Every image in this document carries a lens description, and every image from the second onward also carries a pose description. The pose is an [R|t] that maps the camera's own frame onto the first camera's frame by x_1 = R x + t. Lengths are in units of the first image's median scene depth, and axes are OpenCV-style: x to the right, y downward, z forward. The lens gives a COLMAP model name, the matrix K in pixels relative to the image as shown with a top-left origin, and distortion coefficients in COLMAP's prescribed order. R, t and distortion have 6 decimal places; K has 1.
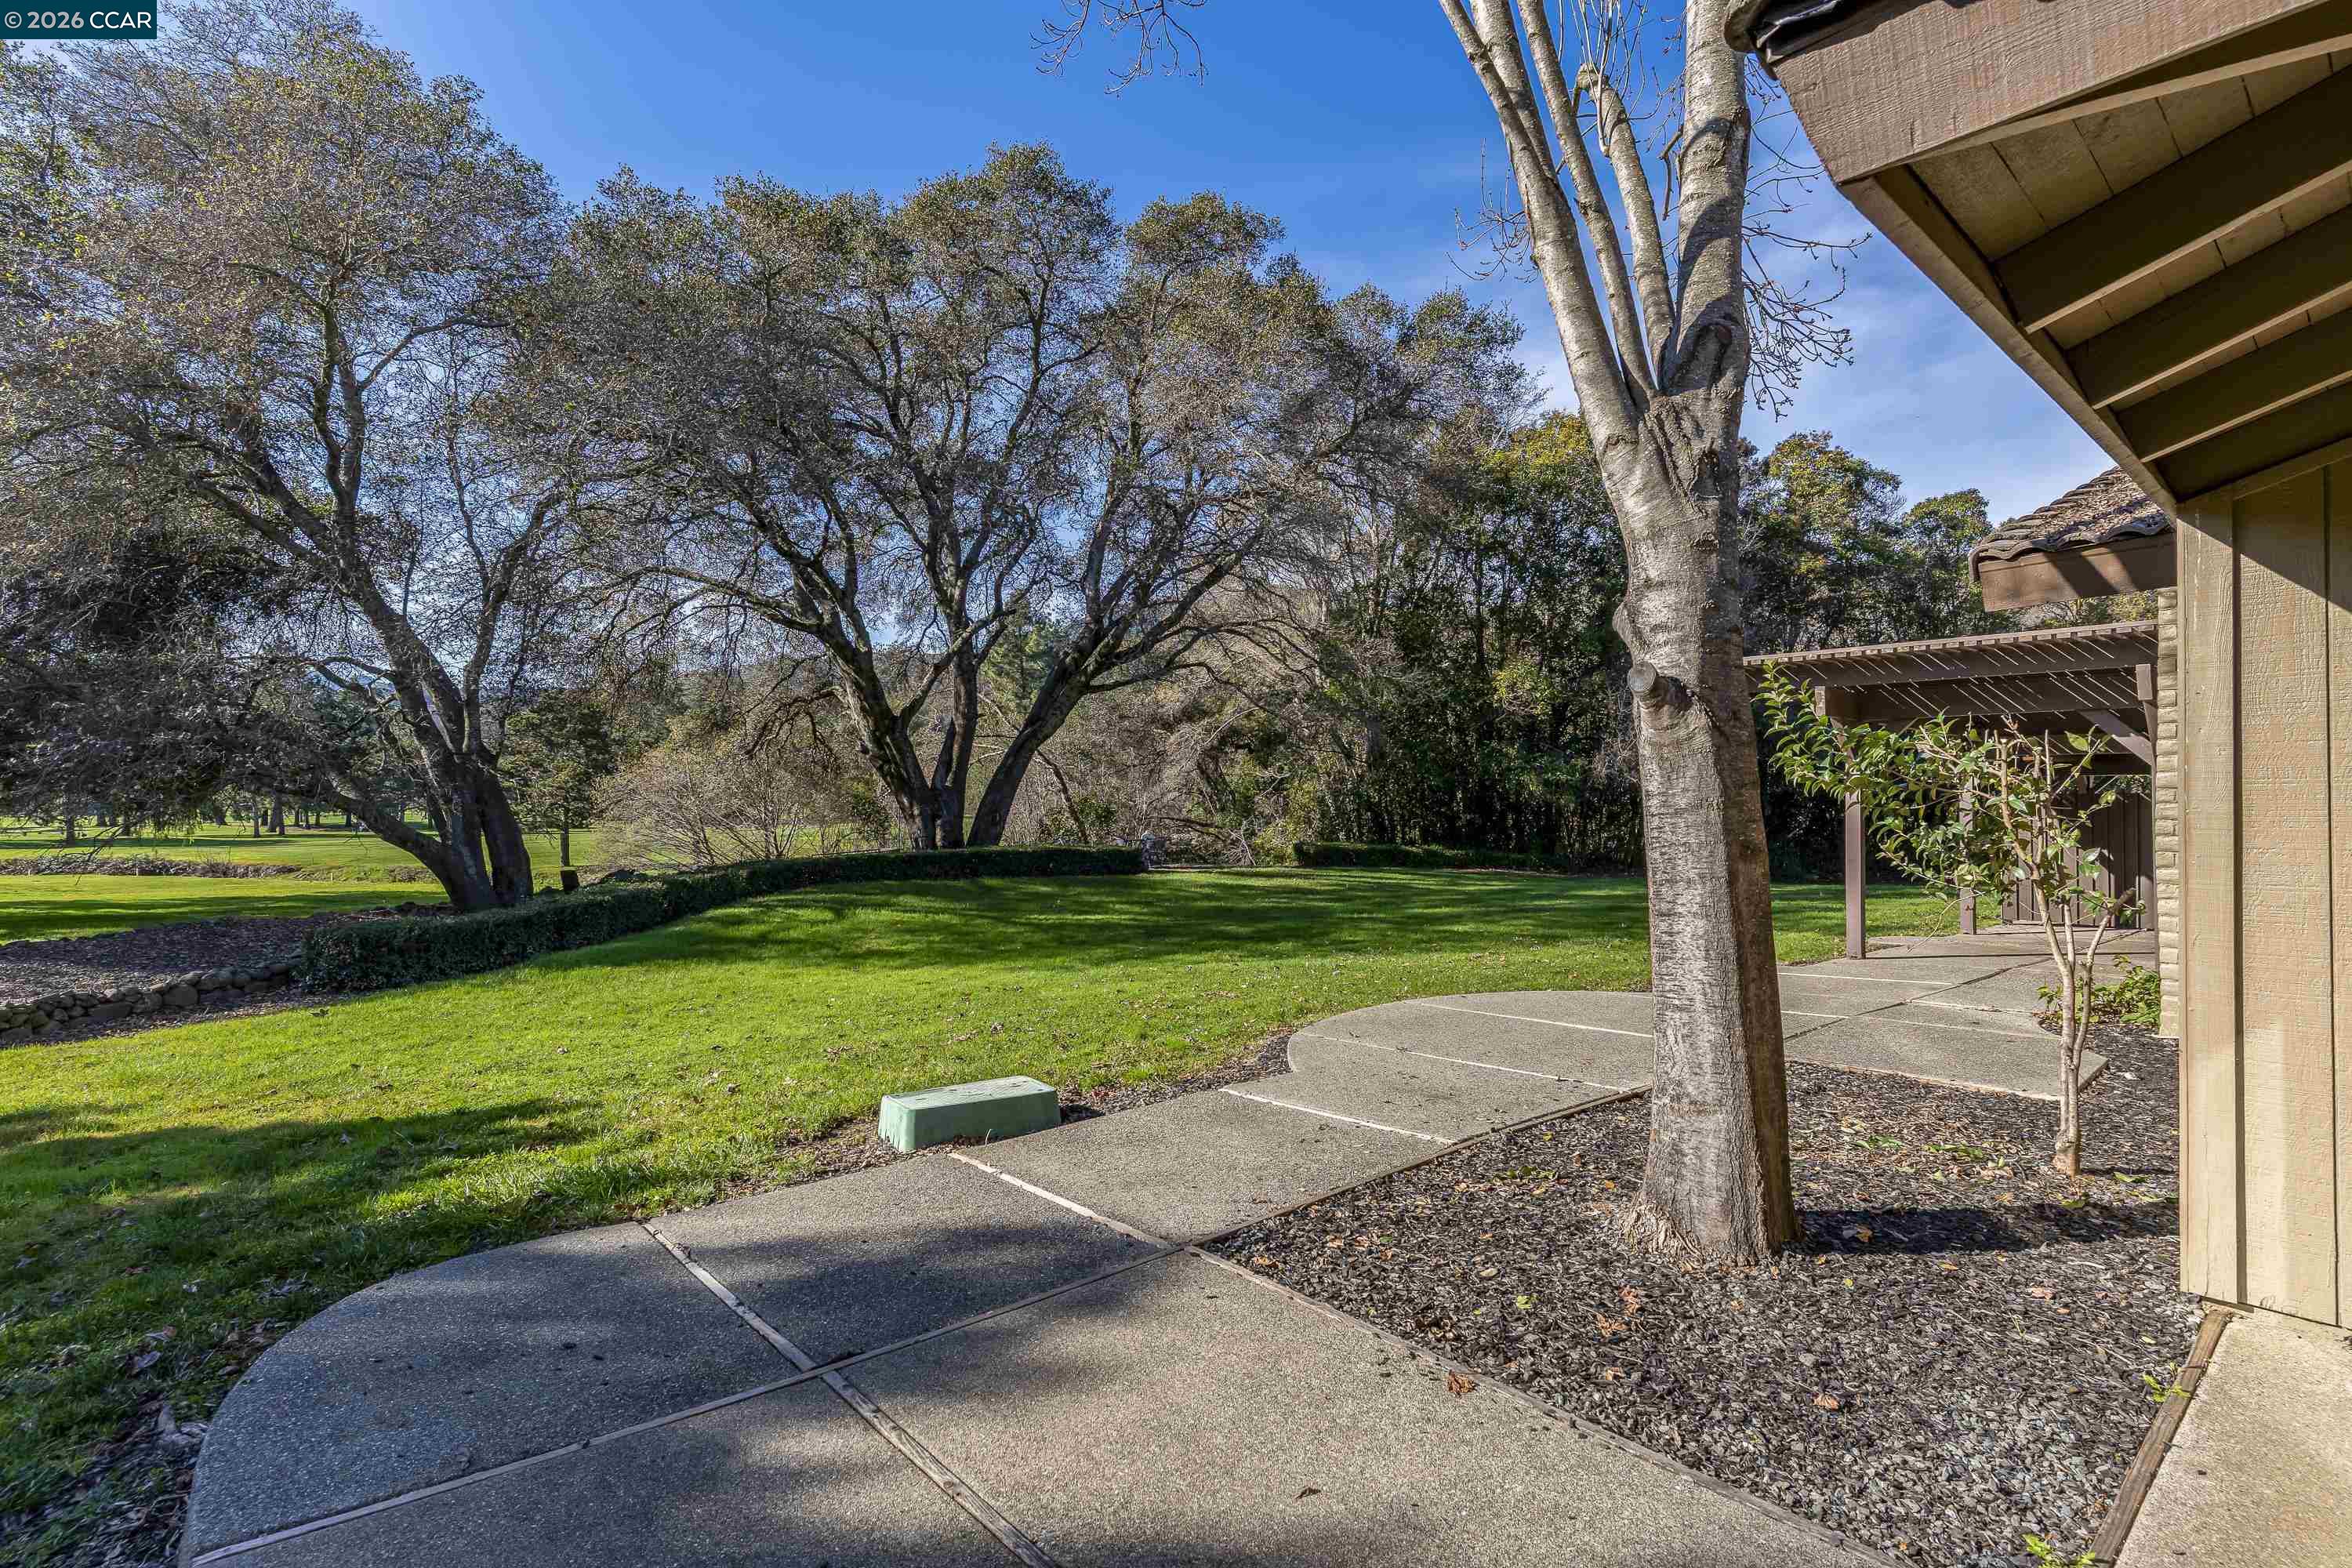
lens RADIAL K [[1153.6, 0, 1184.5], [0, 1153.6, 801.5], [0, 0, 1]] dist [0.003054, 0.001213]
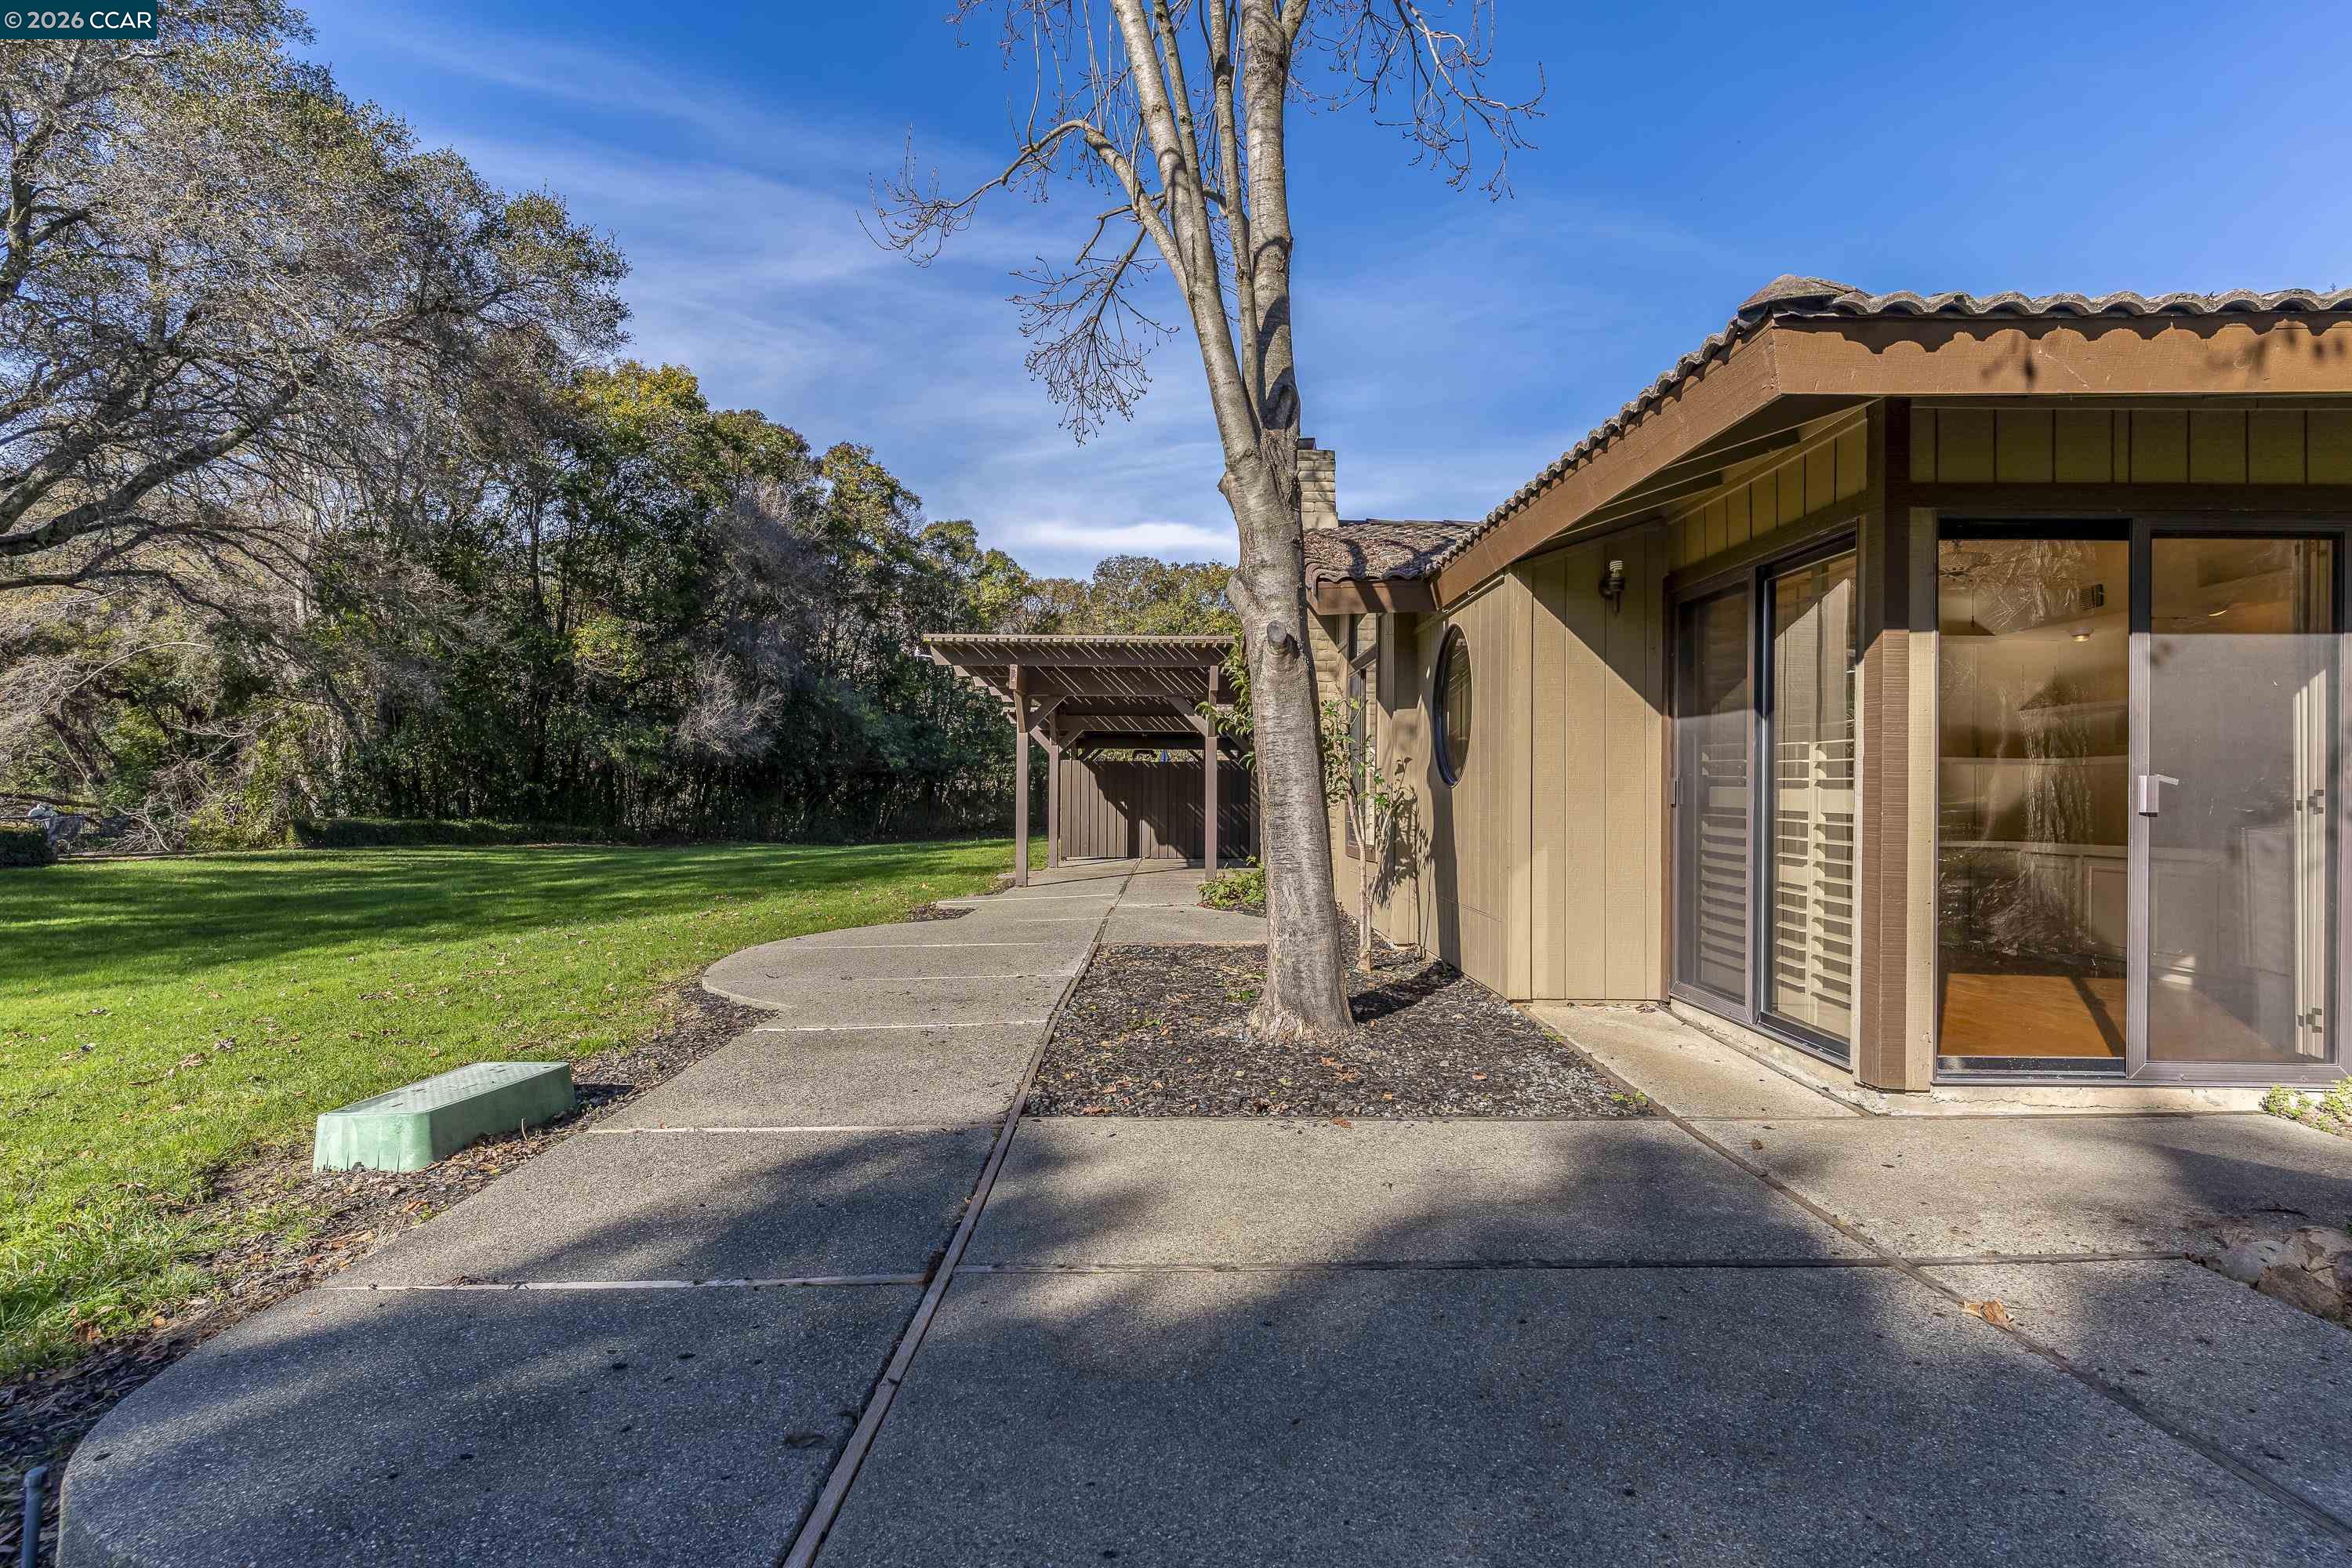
lens RADIAL K [[1153.6, 0, 1184.5], [0, 1153.6, 801.5], [0, 0, 1]] dist [0.003054, 0.001213]
pose [[0.644362, -0.009347, 0.764664, -0.600973], [-0.001868, 0.999903, 0.013797, 0.062733], [-0.764719, -0.010319, 0.644282, 0.159971]]
